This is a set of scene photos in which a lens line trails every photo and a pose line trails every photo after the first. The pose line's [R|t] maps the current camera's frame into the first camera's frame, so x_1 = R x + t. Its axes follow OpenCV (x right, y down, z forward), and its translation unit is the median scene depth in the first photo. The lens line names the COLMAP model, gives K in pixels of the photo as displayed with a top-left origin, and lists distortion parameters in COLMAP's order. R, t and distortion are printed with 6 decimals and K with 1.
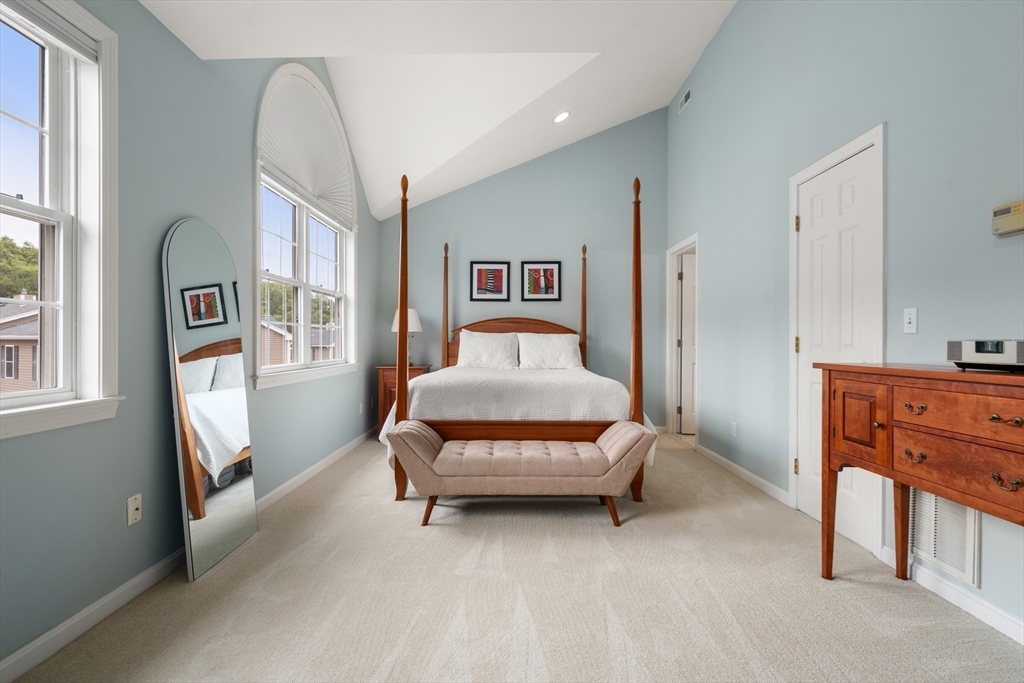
lens RADIAL K [[466.5, 0, 512.9], [0, 466.5, 338.9], [0, 0, 1]] dist [-0.006282, 0.002780]
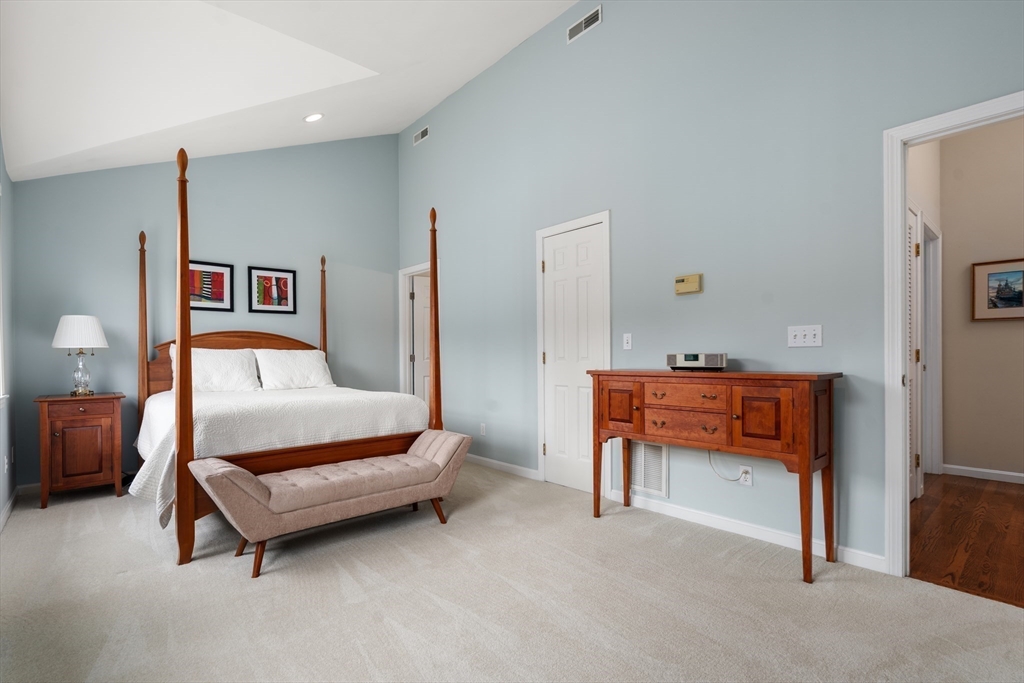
lens RADIAL K [[466.5, 0, 525.6], [0, 466.5, 355.8], [0, 0, 1]] dist [-0.006282, 0.002780]
pose [[0.752058, -0.011583, 0.658996, -0.336167], [0.008859, 0.999933, 0.007466, -0.004150], [-0.659038, 0.000223, 0.752110, 0.033980]]
